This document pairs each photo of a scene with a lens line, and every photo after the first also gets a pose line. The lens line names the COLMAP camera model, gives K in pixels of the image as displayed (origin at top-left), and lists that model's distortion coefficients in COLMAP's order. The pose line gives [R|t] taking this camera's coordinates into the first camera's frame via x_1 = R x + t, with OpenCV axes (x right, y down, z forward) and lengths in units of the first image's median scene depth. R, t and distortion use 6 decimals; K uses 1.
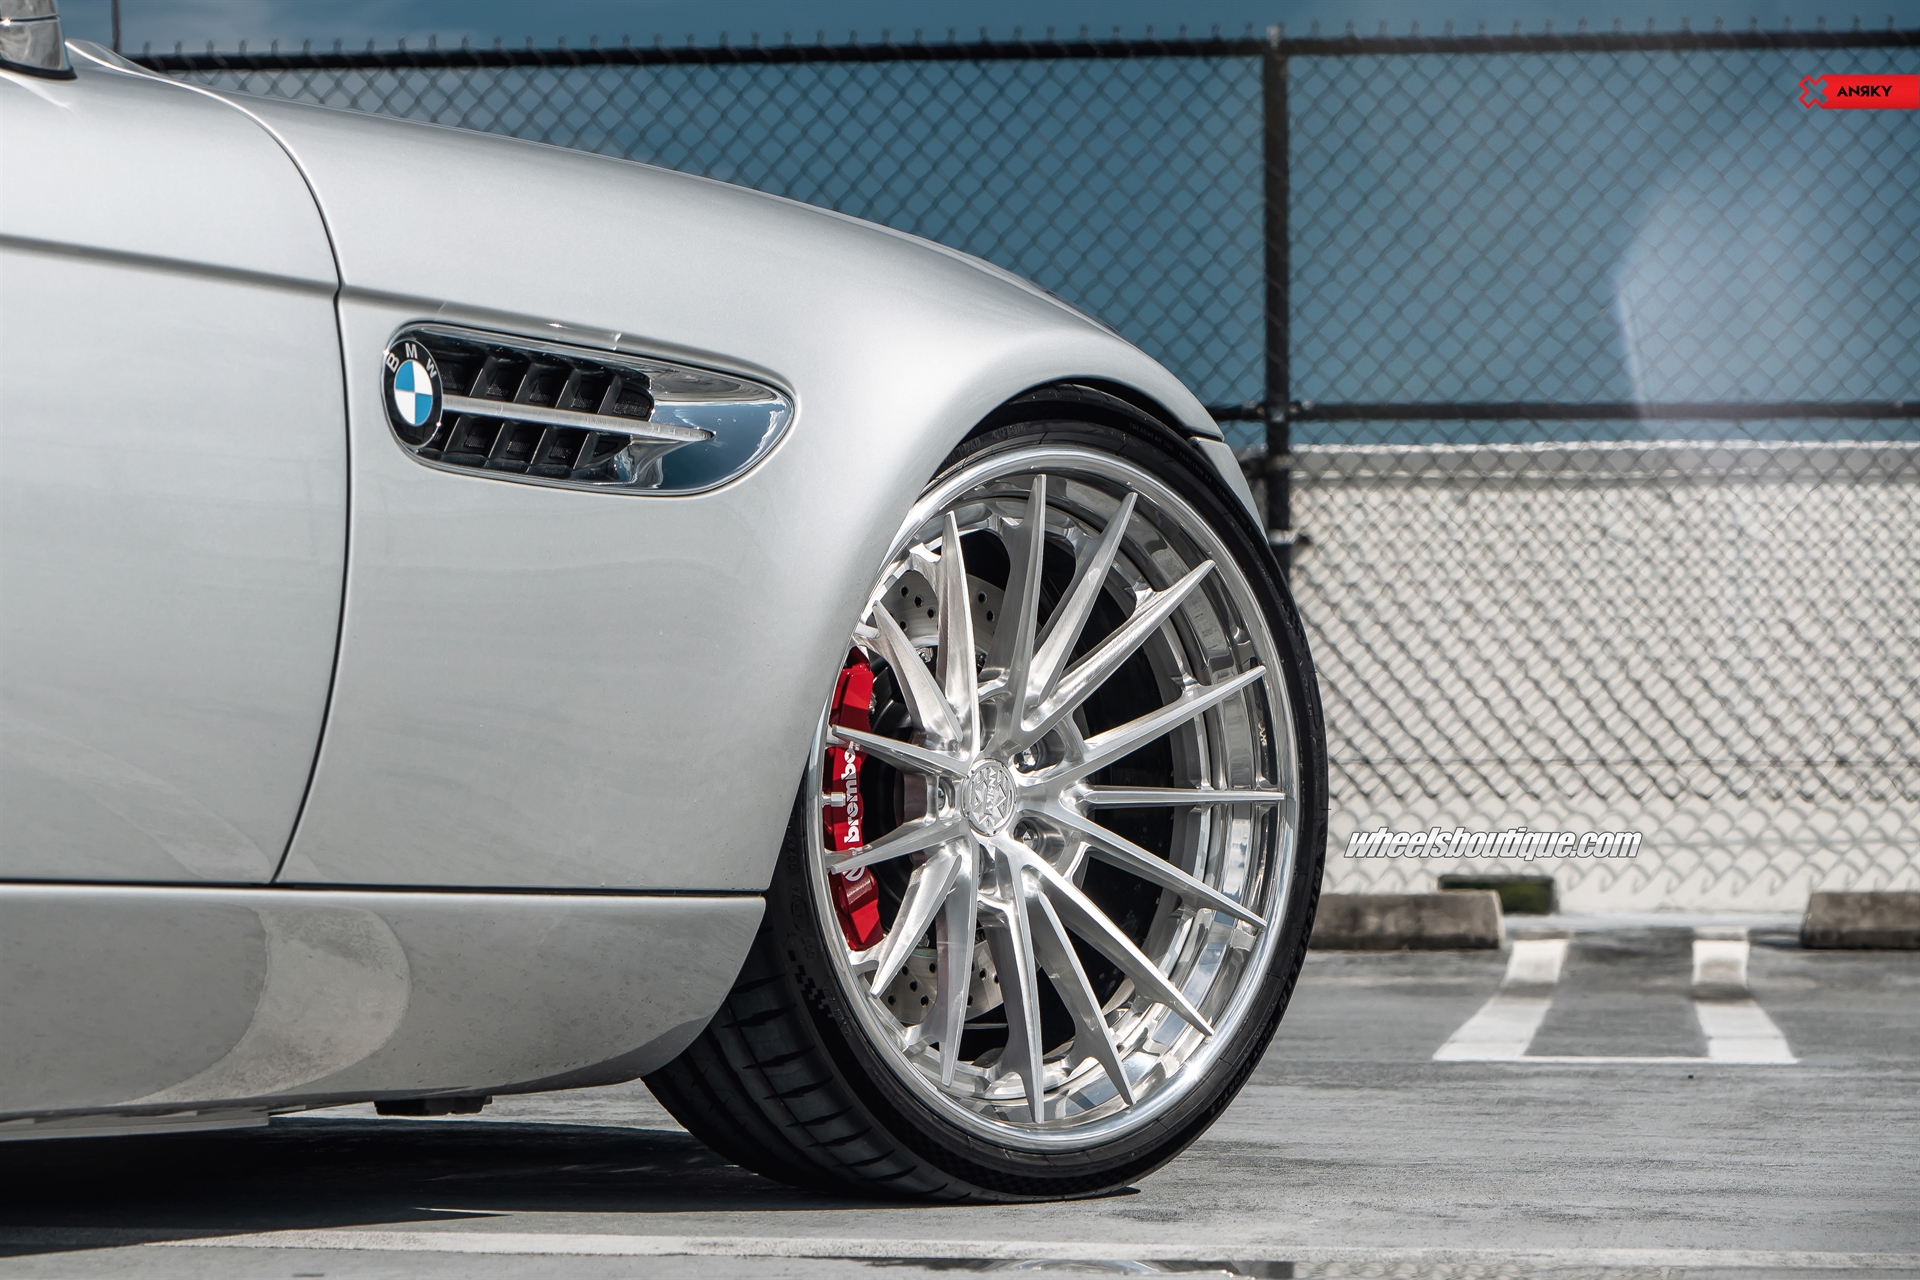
lens RADIAL K [[5706.9, 0, 960.0], [0, 5706.9, 640.0], [0, 0, 1]] dist [0.000987, 0.204992]
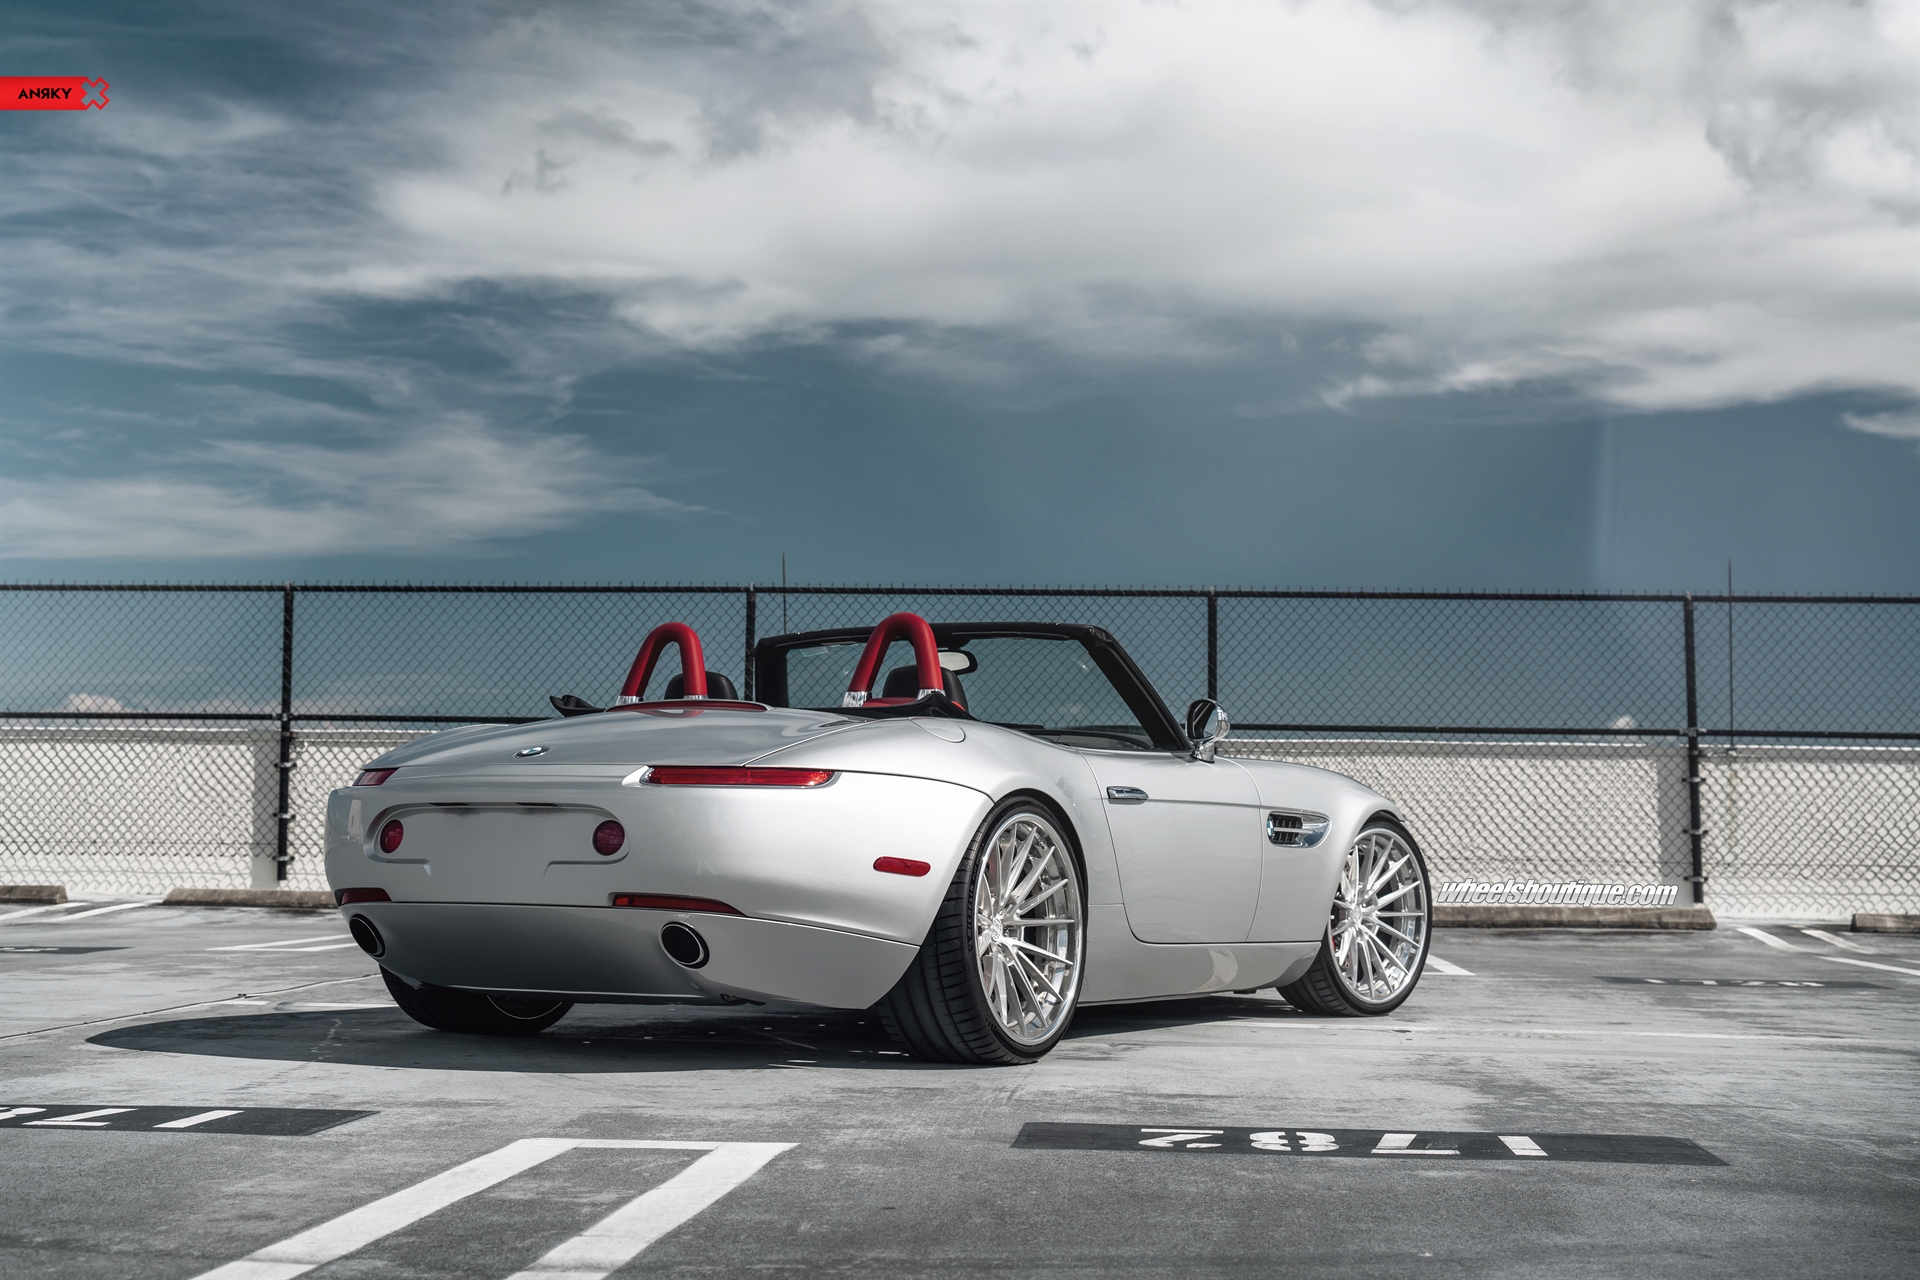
lens RADIAL K [[2773.2, 0, 960.0], [0, 2773.2, 640.0], [0, 0, 1]] dist [0.035707, 0.016734]
pose [[0.998786, 0.016240, 0.046508, -0.140257], [-0.014572, 0.999246, -0.035985, -0.034729], [-0.047058, 0.035264, 0.998270, -0.358872]]
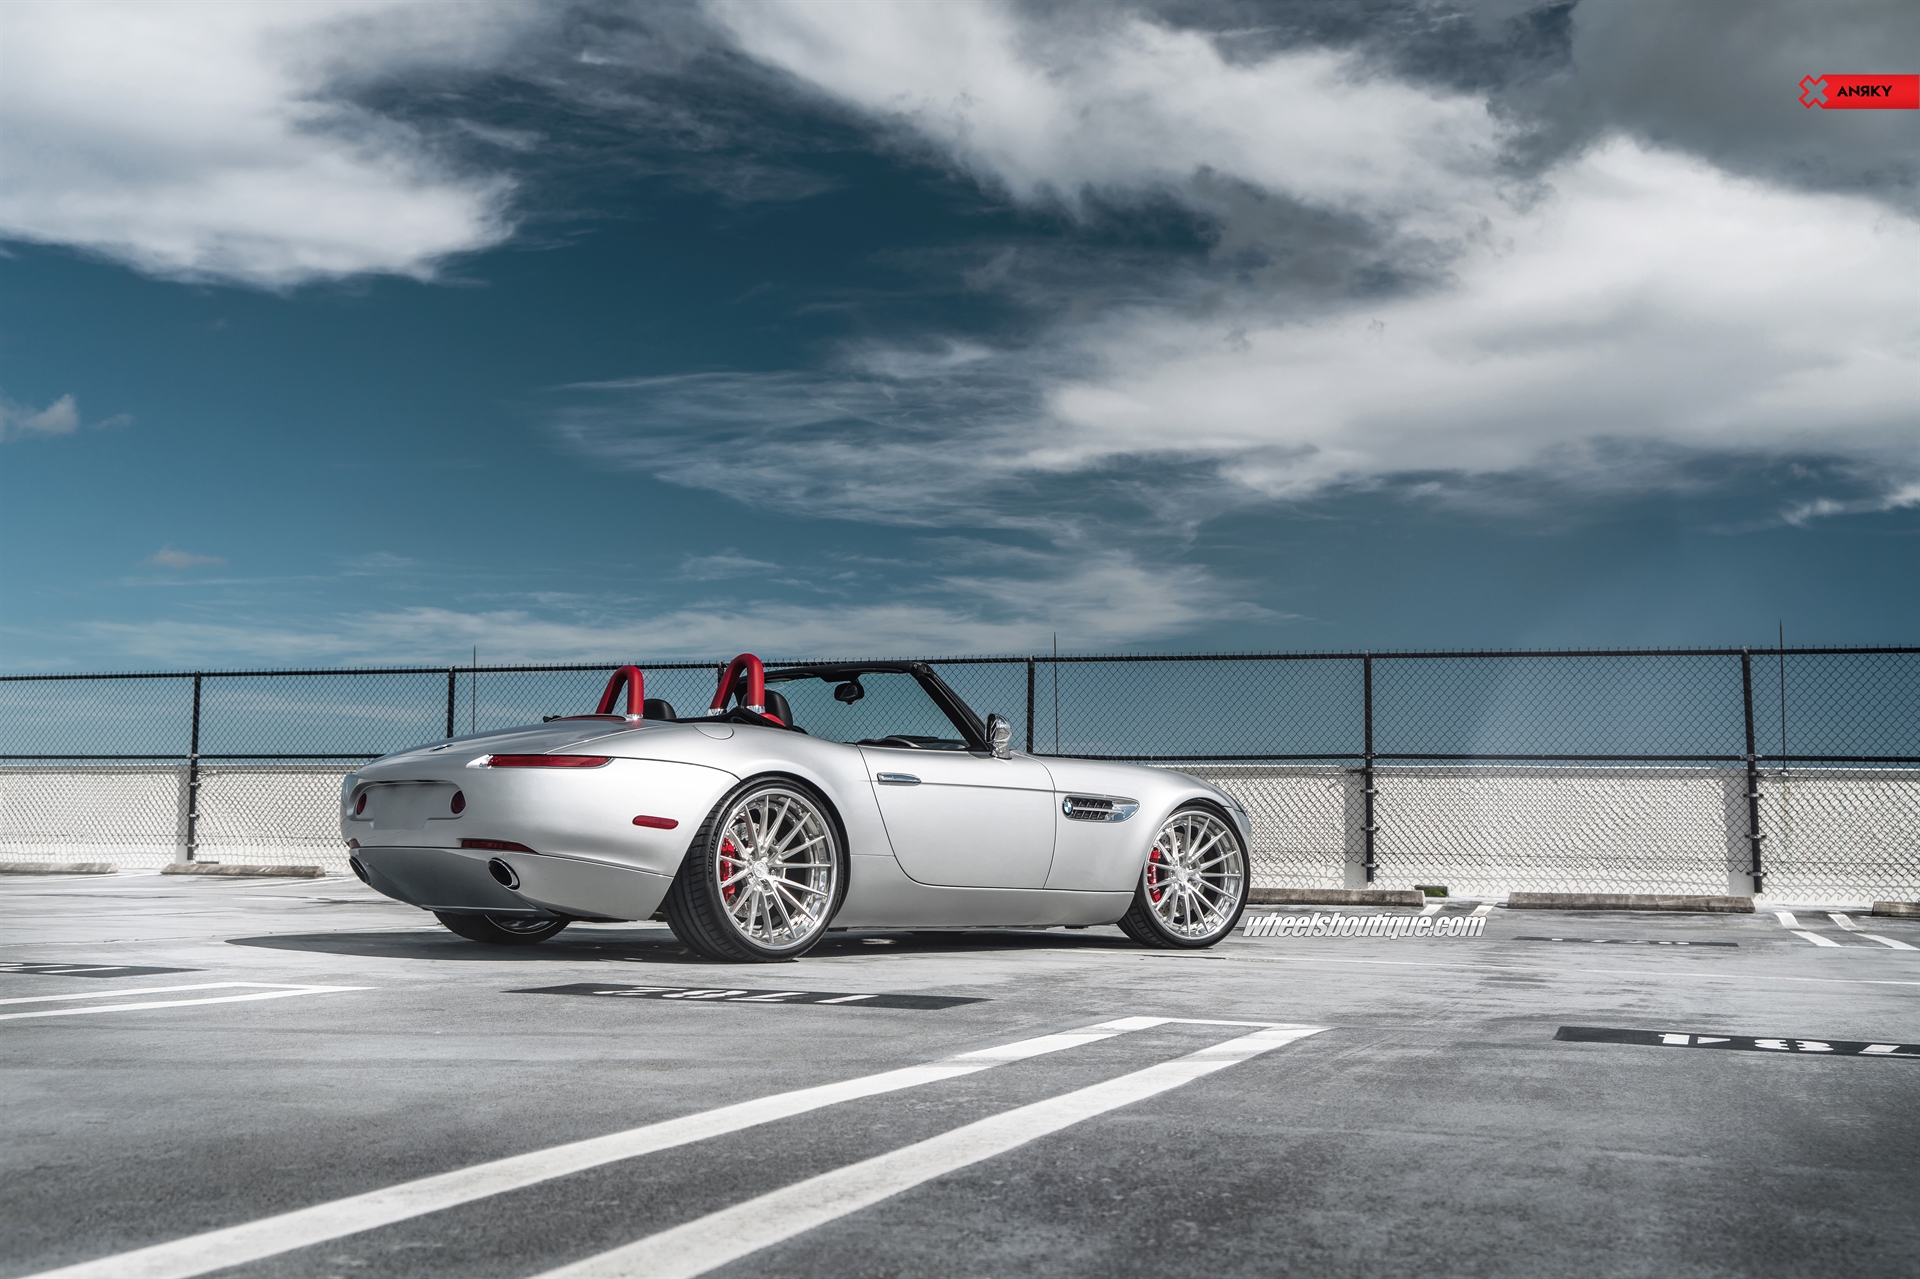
lens RADIAL K [[2048.4, 0, 960.7], [0, 2048.4, 580.2], [0, 0, 1]] dist [0.022112, -0.011786]
pose [[0.978499, -0.010147, -0.206001, 0.078044], [-0.010411, 0.995086, -0.098466, -0.021813], [0.205988, 0.098493, 0.973585, -0.371385]]
